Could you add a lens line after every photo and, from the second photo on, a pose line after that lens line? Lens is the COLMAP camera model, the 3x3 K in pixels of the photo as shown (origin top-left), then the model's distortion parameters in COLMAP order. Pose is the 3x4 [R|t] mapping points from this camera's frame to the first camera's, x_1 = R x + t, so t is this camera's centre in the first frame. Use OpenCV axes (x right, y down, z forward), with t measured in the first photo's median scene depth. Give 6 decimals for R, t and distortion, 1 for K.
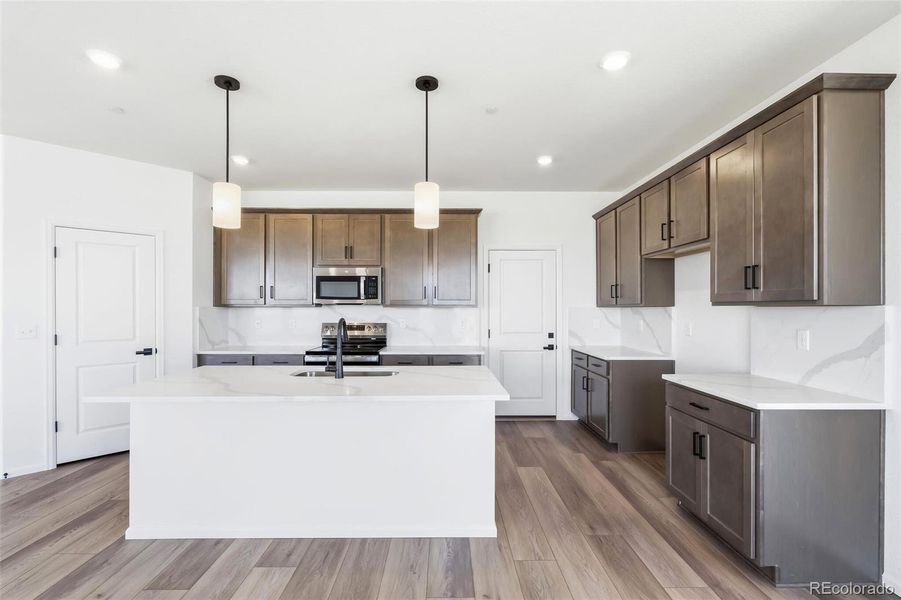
lens RADIAL K [[416.5, 0, 445.7], [0, 416.5, 306.4], [0, 0, 1]] dist [-0.003870, 0.003065]
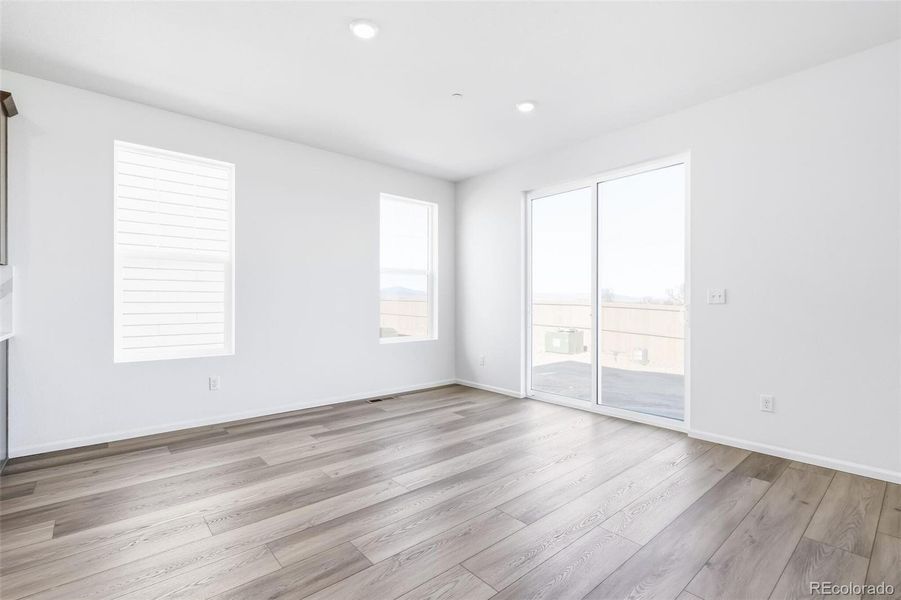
lens RADIAL K [[413.5, 0, 451.8], [0, 413.5, 301.2], [0, 0, 1]] dist [-0.013719, 0.000877]
pose [[-0.650091, -0.002633, 0.759852, -0.574964], [-0.002385, 0.999996, 0.001424, 0.064375], [-0.759853, -0.000887, -0.650094, 0.415413]]
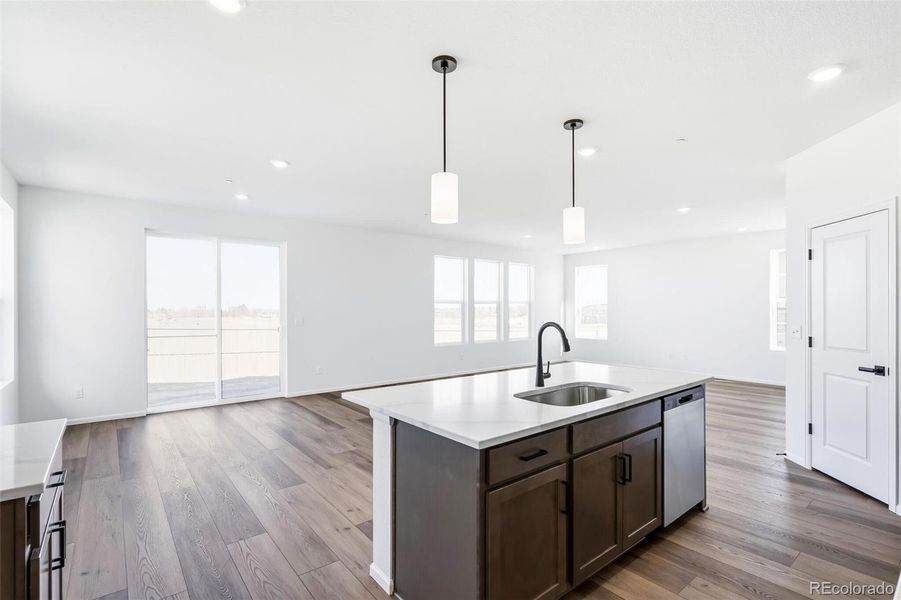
lens RADIAL K [[416.5, 0, 441.7], [0, 416.5, 309.5], [0, 0, 1]] dist [-0.003870, 0.003065]
pose [[-0.788603, 0.002541, -0.614898, 0.363333], [0.002851, 0.999996, 0.000476, -0.000555], [0.614896, -0.001378, -0.788607, 1.200461]]
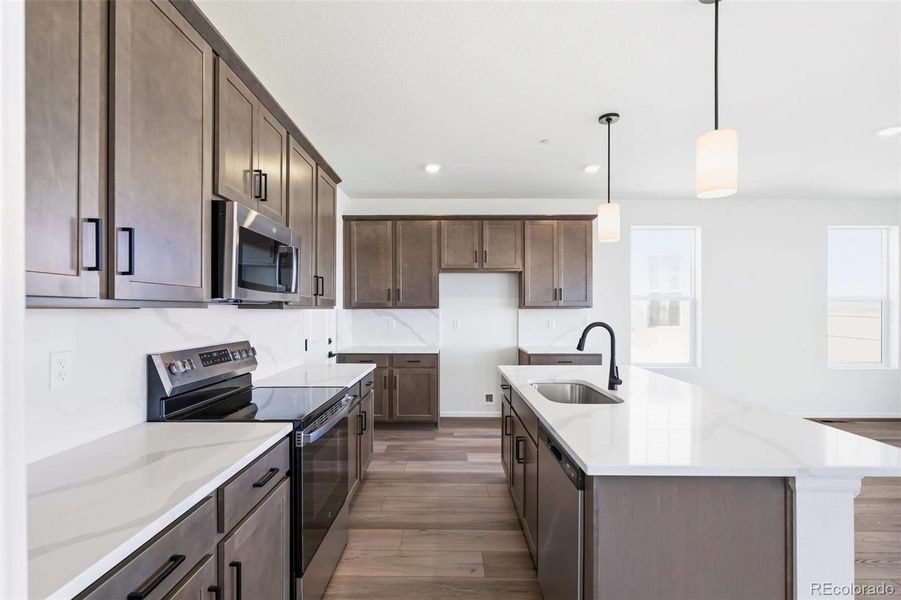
lens RADIAL K [[416.5, 0, 448.3], [0, 416.5, 305.1], [0, 0, 1]] dist [-0.003870, 0.003065]
pose [[0.010681, 0.010193, 0.999891, -0.858524], [-0.000564, 0.999948, -0.010188, 0.003147], [-0.999943, -0.000455, 0.010686, 1.012053]]
